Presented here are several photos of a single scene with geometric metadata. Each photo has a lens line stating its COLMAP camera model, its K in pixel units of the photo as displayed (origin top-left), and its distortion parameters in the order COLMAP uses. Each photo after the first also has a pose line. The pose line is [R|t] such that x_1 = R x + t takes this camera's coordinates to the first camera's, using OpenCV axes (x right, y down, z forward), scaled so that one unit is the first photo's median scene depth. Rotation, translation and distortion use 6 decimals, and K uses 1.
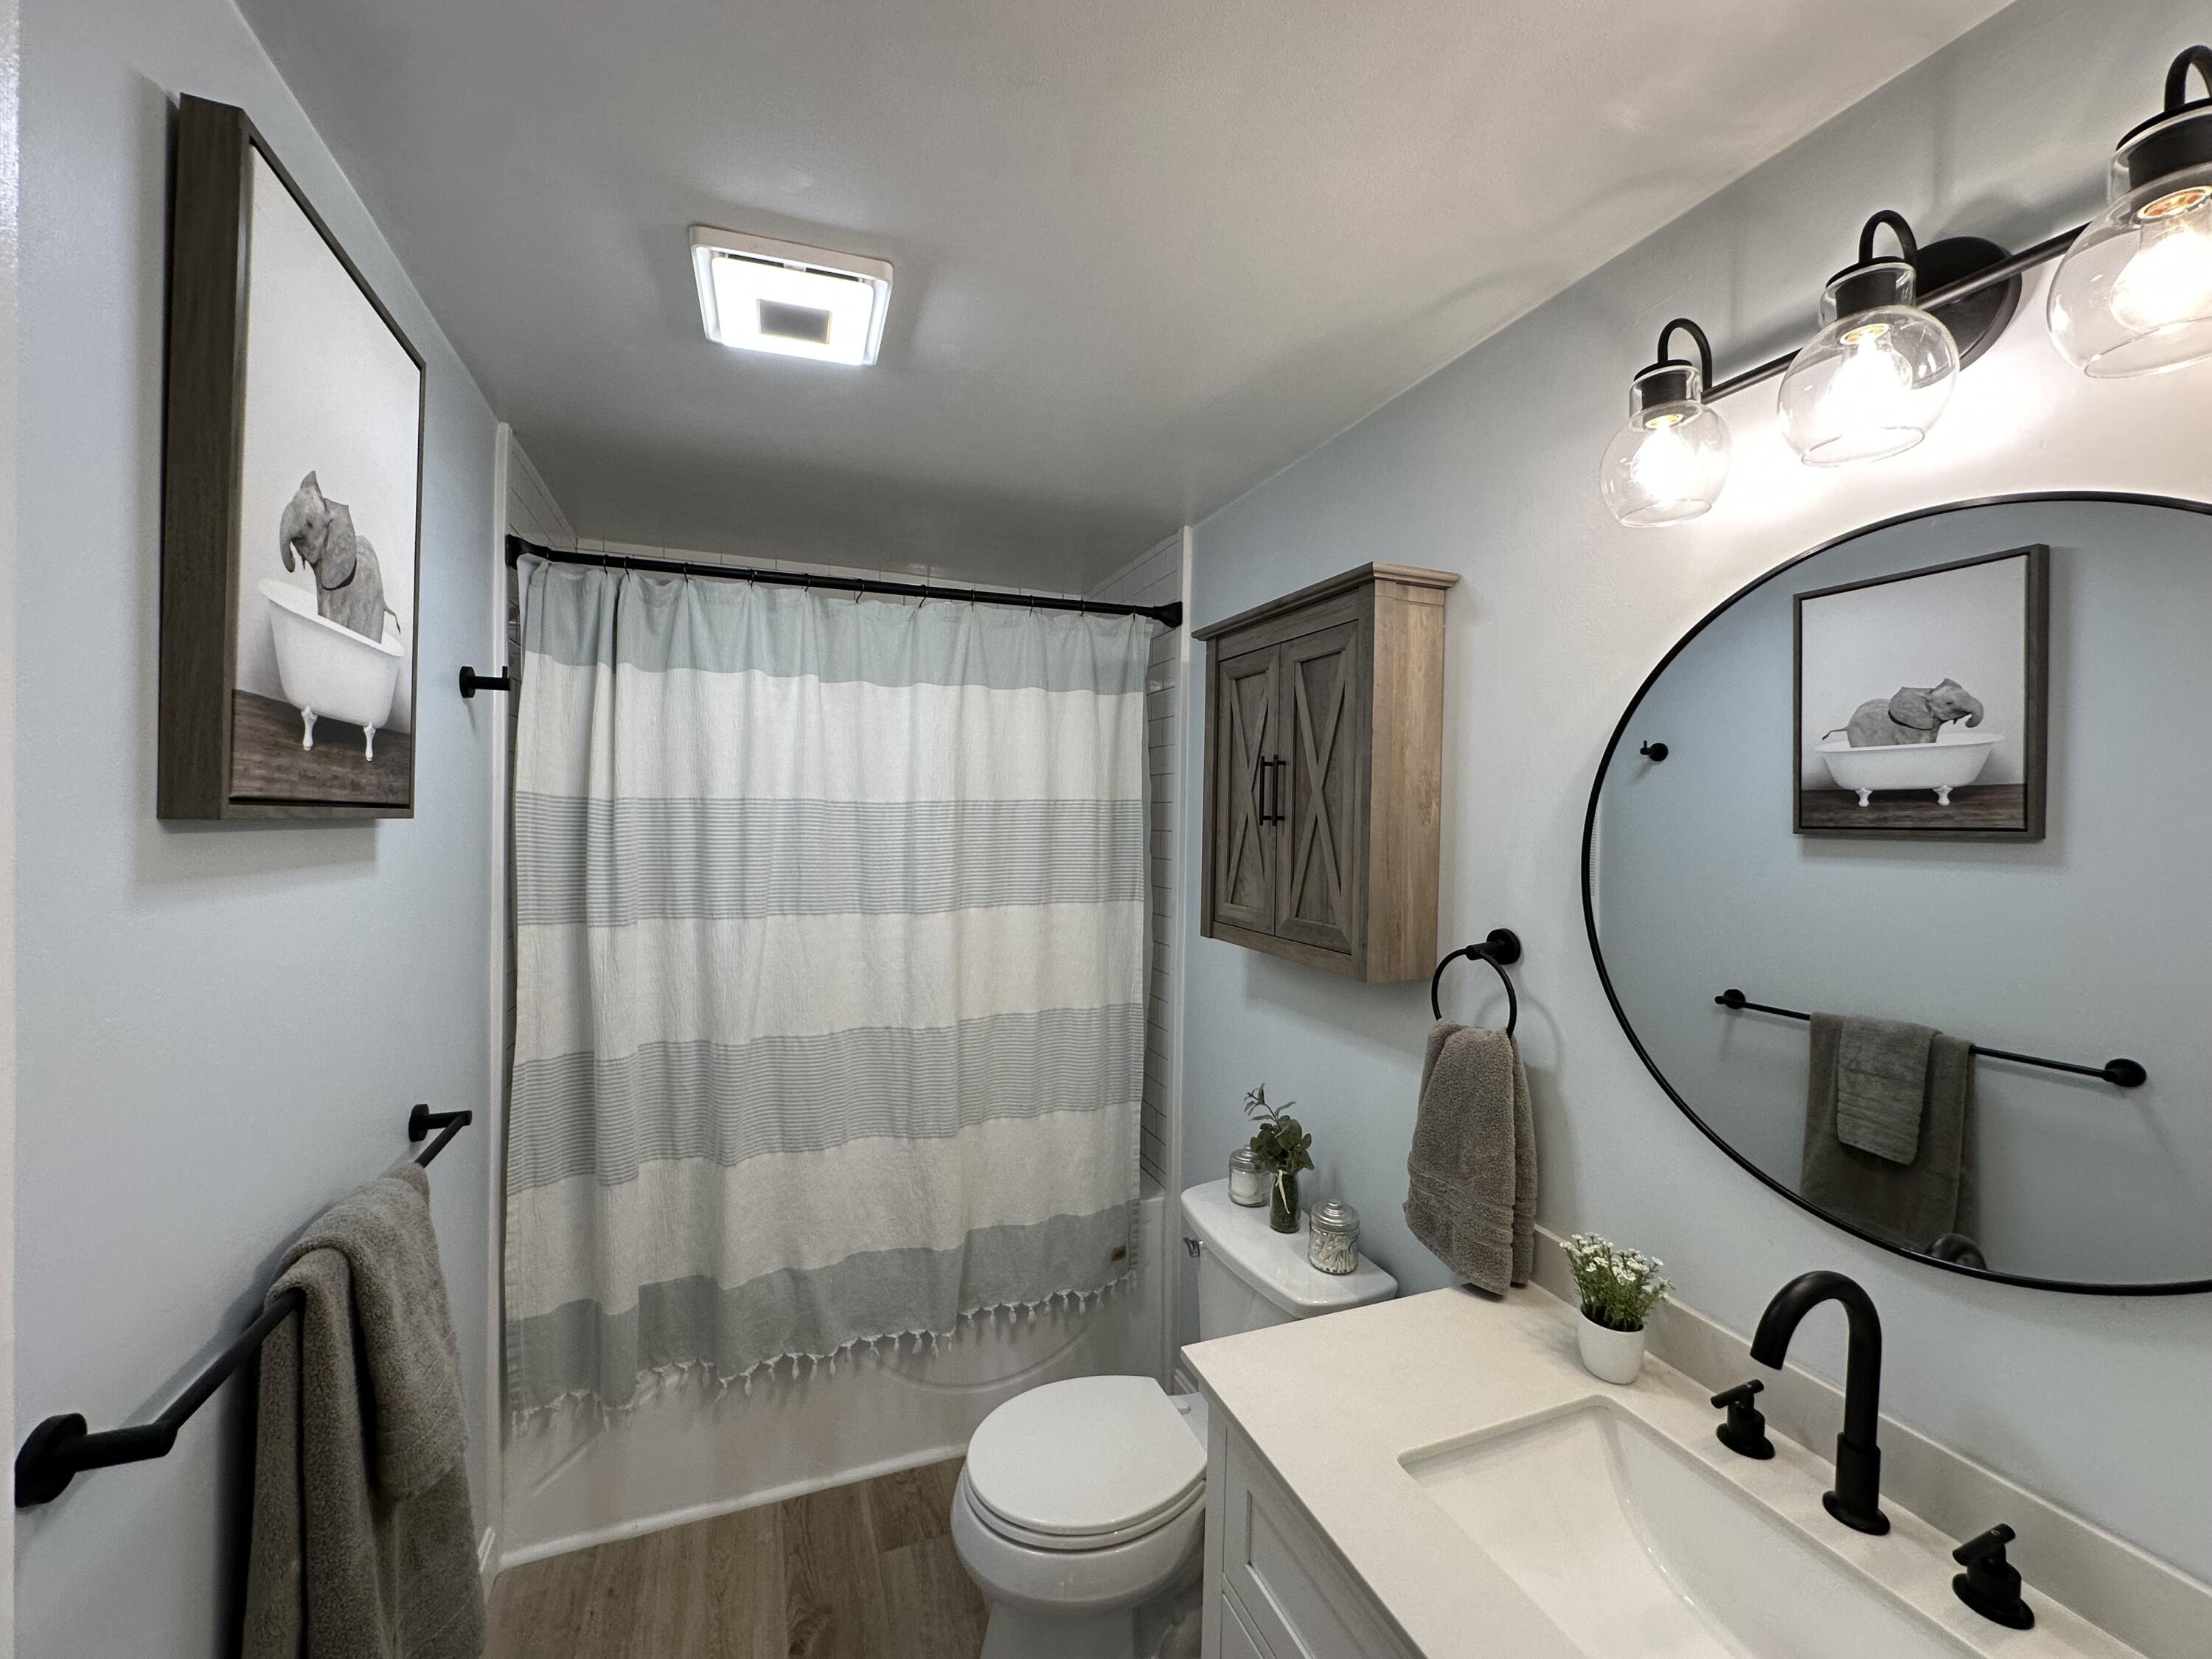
lens RADIAL K [[887.7, 0, 1106.0], [0, 887.7, 829.5], [0, 0, 1]] dist [-0.000910, -0.000292]
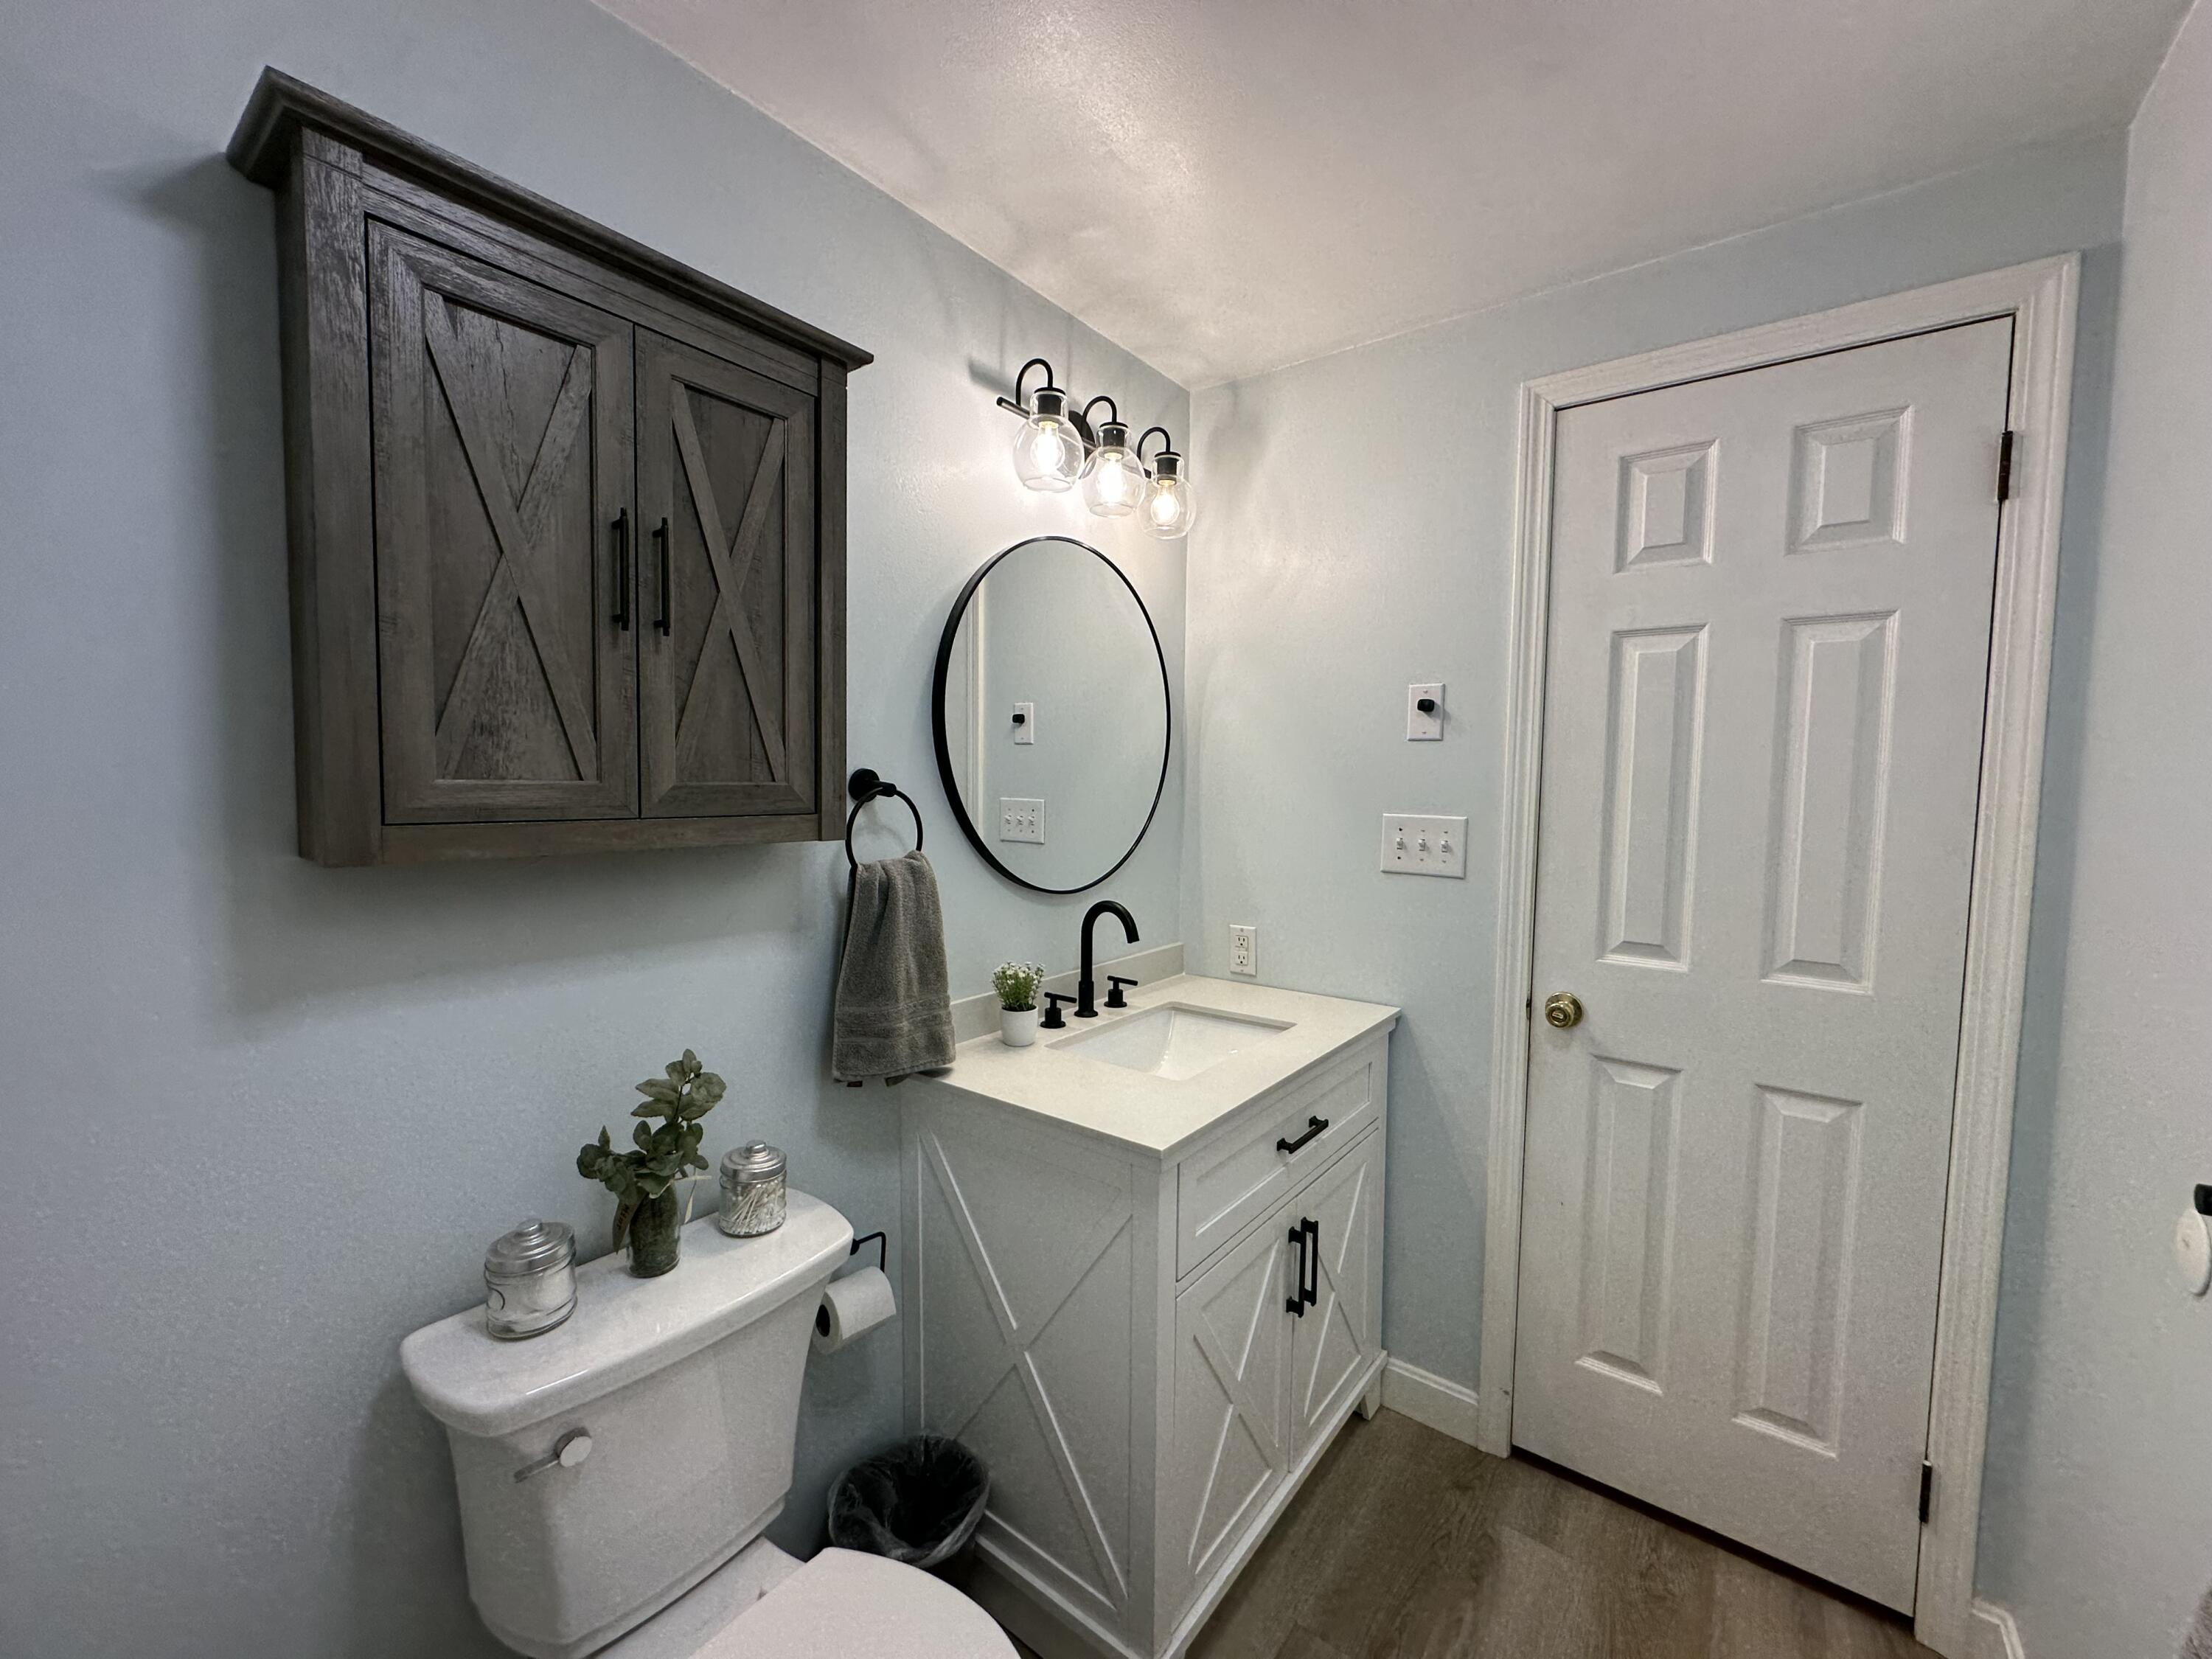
lens RADIAL K [[887.7, 0, 1106.0], [0, 887.7, 829.5], [0, 0, 1]] dist [-0.000910, -0.000292]
pose [[-0.511986, -0.098659, 0.853309, -0.560296], [-0.034063, 0.994933, 0.094596, 0.066052], [-0.858318, 0.019366, -0.512752, 1.165747]]
